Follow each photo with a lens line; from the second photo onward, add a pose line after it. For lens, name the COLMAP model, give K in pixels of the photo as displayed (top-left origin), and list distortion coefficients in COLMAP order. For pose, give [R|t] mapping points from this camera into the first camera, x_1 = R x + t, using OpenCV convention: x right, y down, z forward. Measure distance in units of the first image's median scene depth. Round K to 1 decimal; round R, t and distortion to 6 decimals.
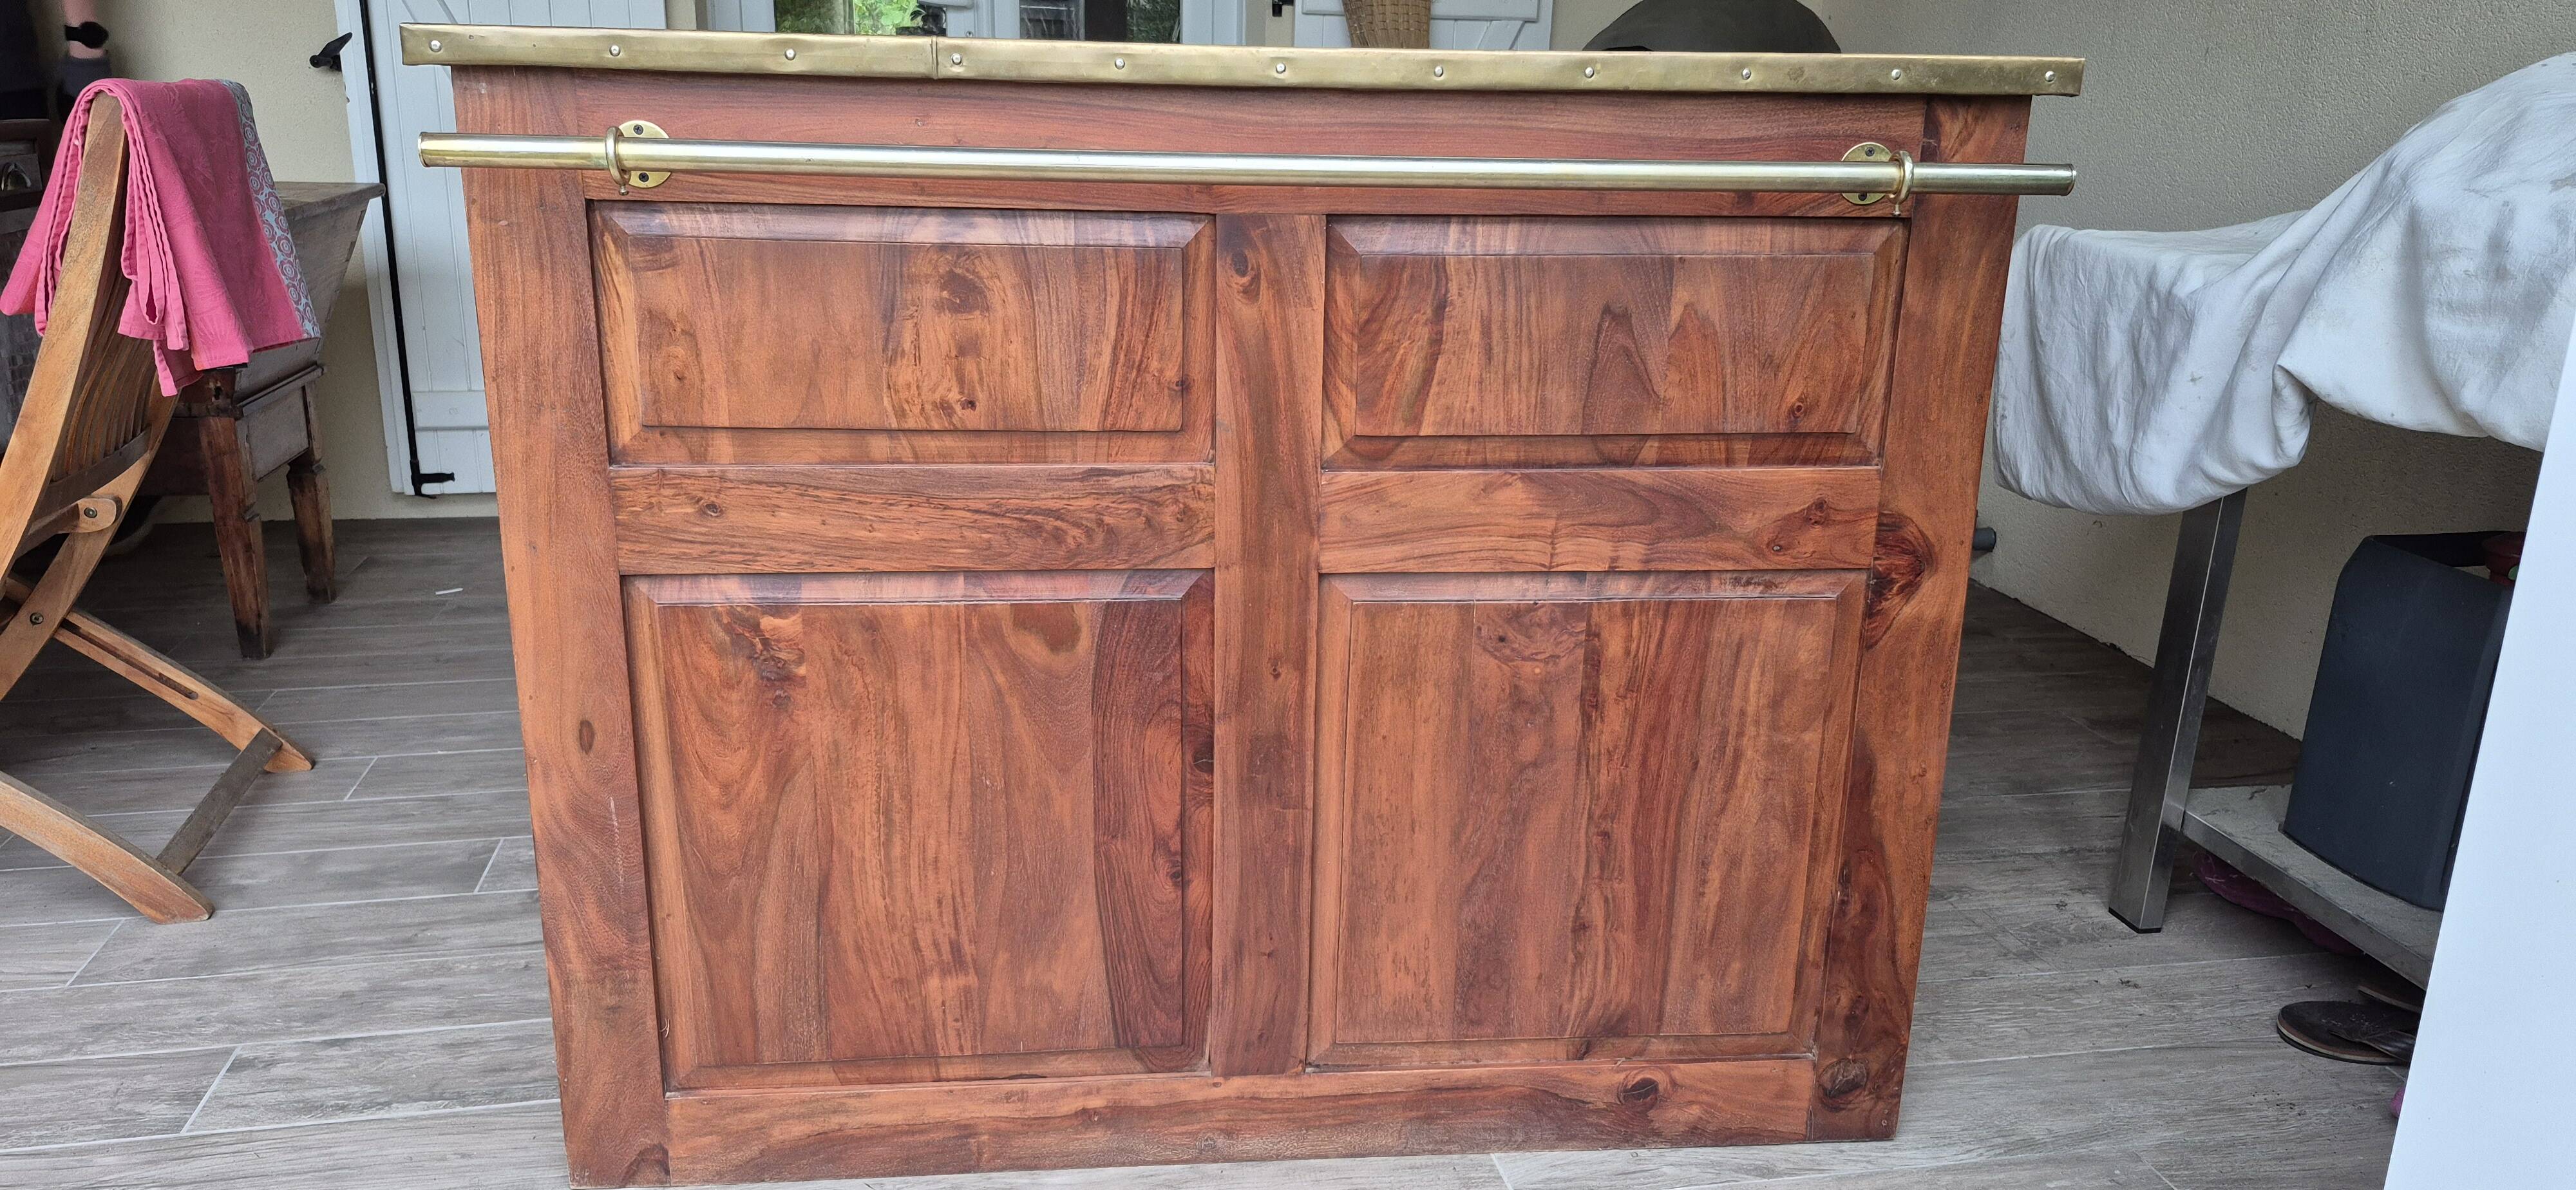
lens RADIAL K [[1795.2, 0, 1287.1], [0, 1795.2, 591.2], [0, 0, 1]] dist [0.062138, -0.084055]
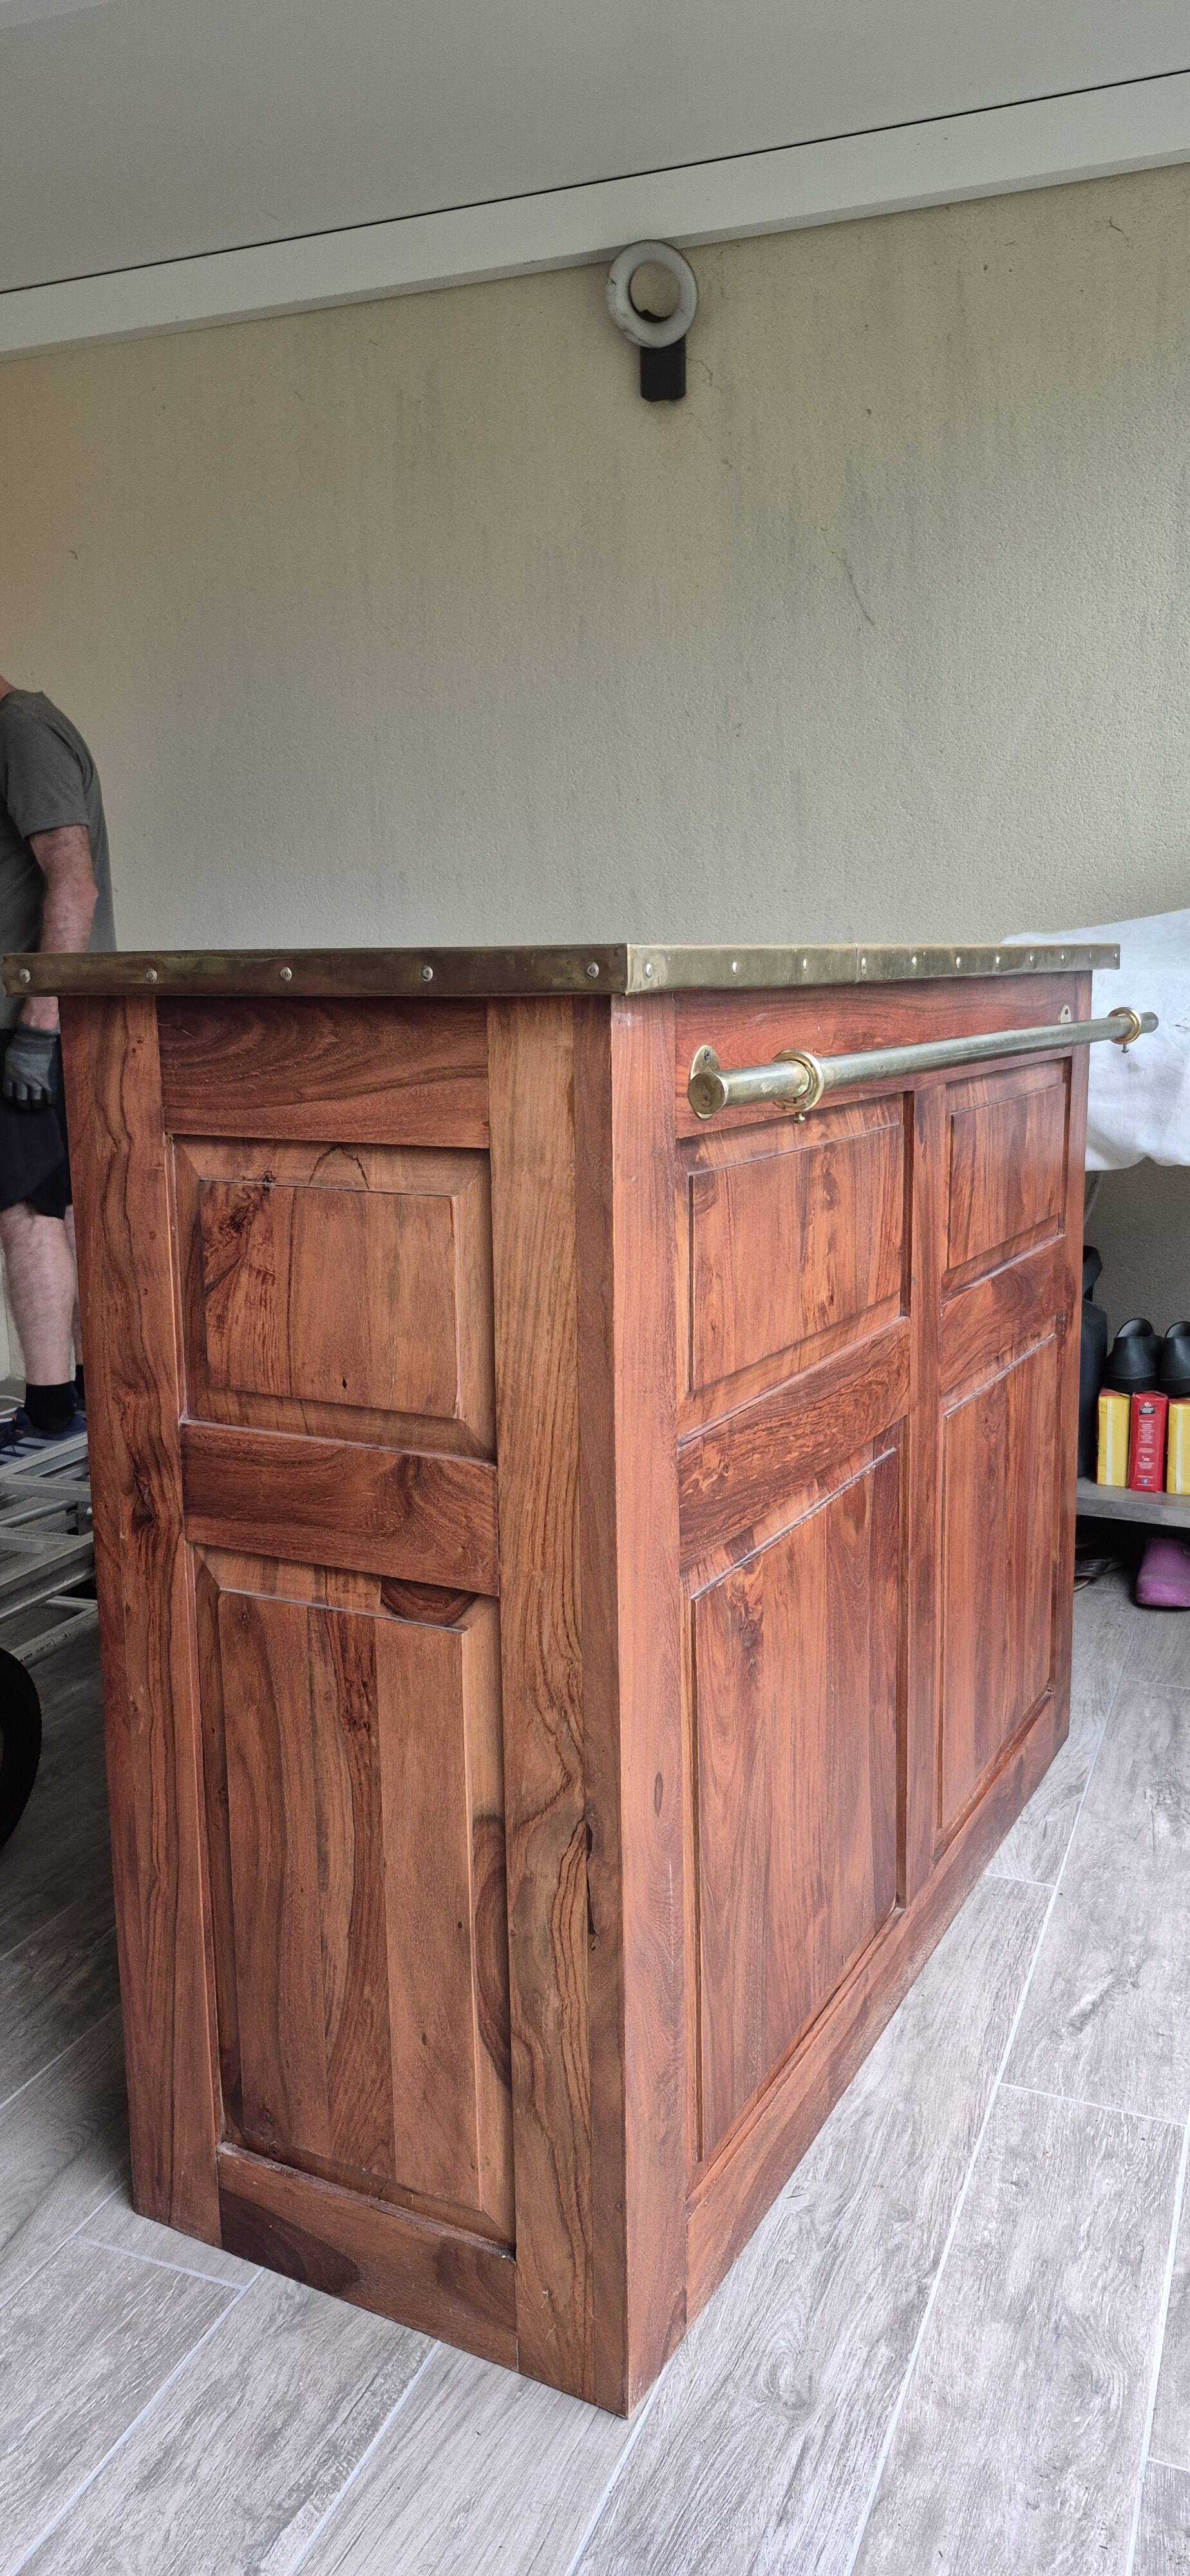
lens RADIAL K [[1795.2, 0, 594.1], [0, 1795.2, 1272.9], [0, 0, 1]] dist [0.062138, -0.084055]
pose [[0.550844, -0.167842, 0.817558, -0.975843], [0.263441, 0.964458, 0.020501, -0.159663], [-0.791941, 0.204085, 0.575482, 0.487929]]
